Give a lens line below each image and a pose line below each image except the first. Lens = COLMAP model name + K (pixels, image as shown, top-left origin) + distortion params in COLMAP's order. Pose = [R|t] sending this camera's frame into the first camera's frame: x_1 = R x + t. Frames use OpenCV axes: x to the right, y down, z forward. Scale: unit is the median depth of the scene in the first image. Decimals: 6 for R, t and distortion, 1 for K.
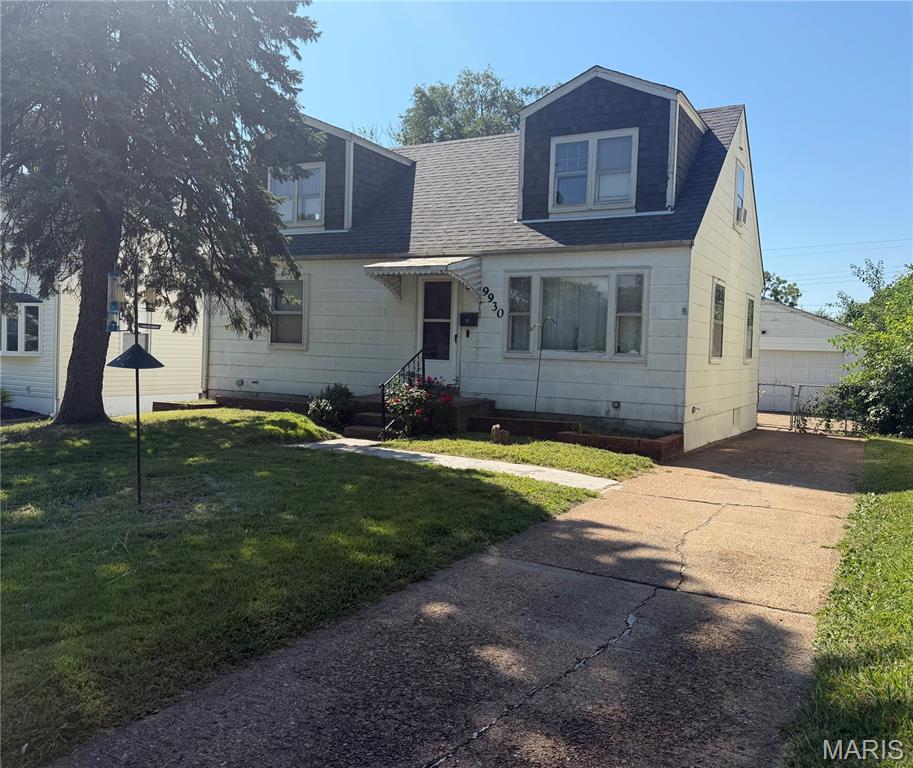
lens RADIAL K [[776.2, 0, 456.5], [0, 776.2, 384.0], [0, 0, 1]] dist [0.040714, -0.002335]
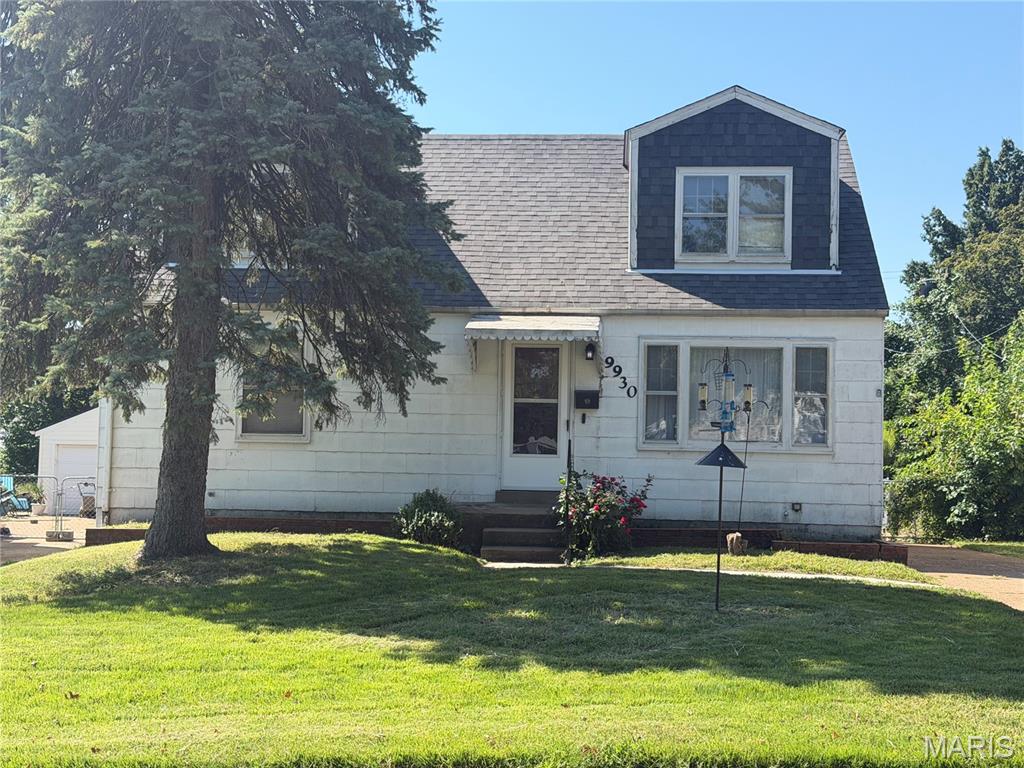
lens RADIAL K [[1445.4, 0, 512.0], [0, 1445.4, 384.0], [0, 0, 1]] dist [0.038241, 0.045216]
pose [[0.915280, 0.003639, 0.402802, -0.624980], [0.026941, 0.997167, -0.070228, -0.002749], [-0.401917, 0.075130, 0.912589, -0.243167]]
